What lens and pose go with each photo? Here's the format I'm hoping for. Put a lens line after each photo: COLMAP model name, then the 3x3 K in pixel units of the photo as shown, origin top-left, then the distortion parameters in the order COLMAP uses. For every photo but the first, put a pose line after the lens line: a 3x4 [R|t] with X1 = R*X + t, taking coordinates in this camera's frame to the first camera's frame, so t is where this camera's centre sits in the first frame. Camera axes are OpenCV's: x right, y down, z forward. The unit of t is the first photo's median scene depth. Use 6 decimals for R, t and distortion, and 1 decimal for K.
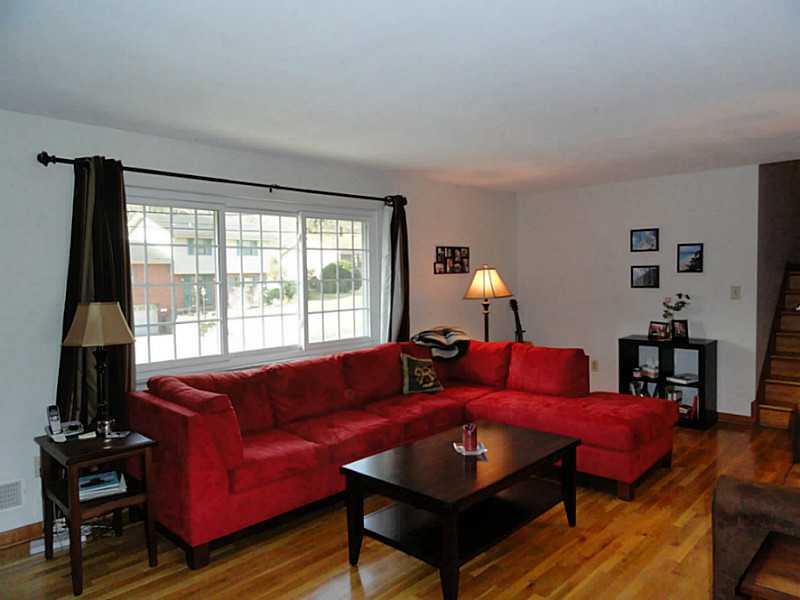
lens RADIAL K [[550.5, 0, 403.4], [0, 550.5, 299.6], [0, 0, 1]] dist [-0.011221, 0.000481]
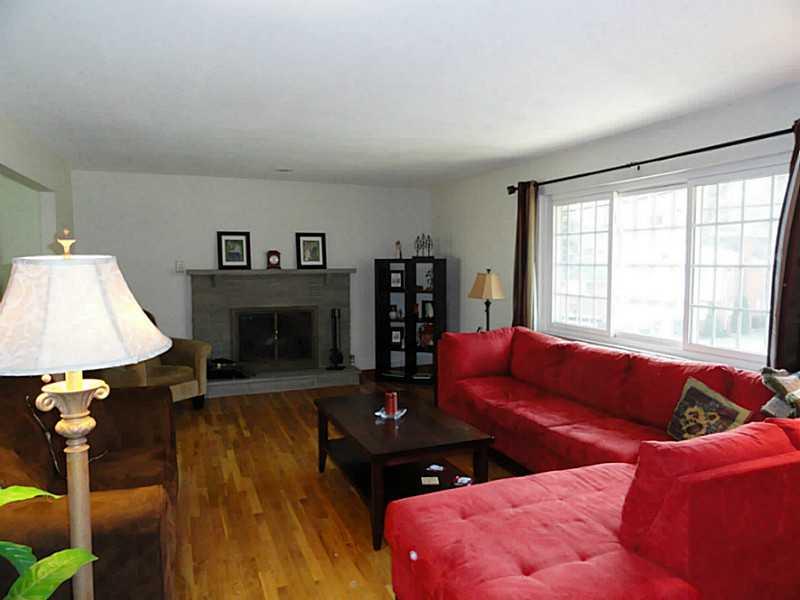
lens RADIAL K [[550.5, 0, 403.1], [0, 550.5, 299.5], [0, 0, 1]] dist [-0.011221, 0.000481]
pose [[-0.397739, 0.084324, -0.913615, 0.780175], [-0.029495, 0.994078, 0.104592, -0.060176], [0.917024, 0.068548, -0.392896, 0.993885]]
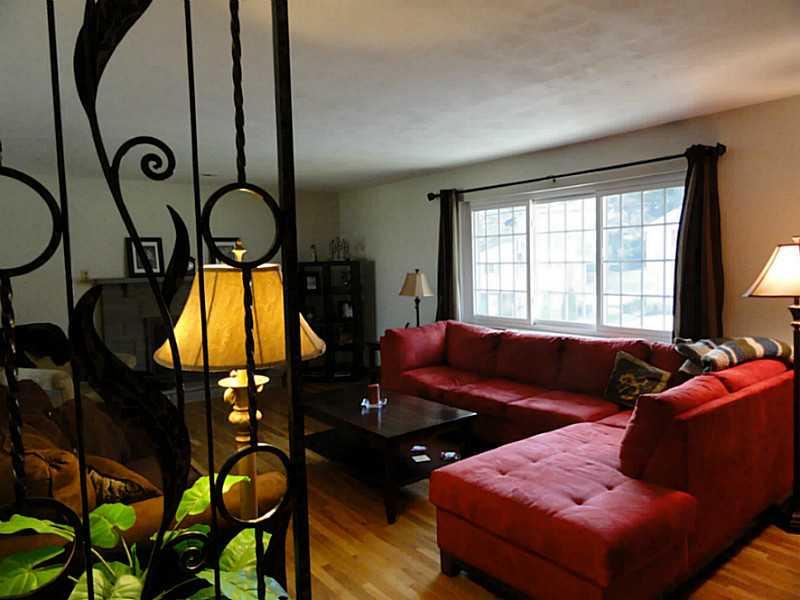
lens RADIAL K [[550.5, 0, 399.3], [0, 550.5, 299.6], [0, 0, 1]] dist [-0.011221, 0.000481]
pose [[-0.143096, 0.092987, -0.985331, 0.906804], [-0.013759, 0.995293, 0.095926, -0.059086], [0.989613, 0.027283, -0.141143, 0.834719]]
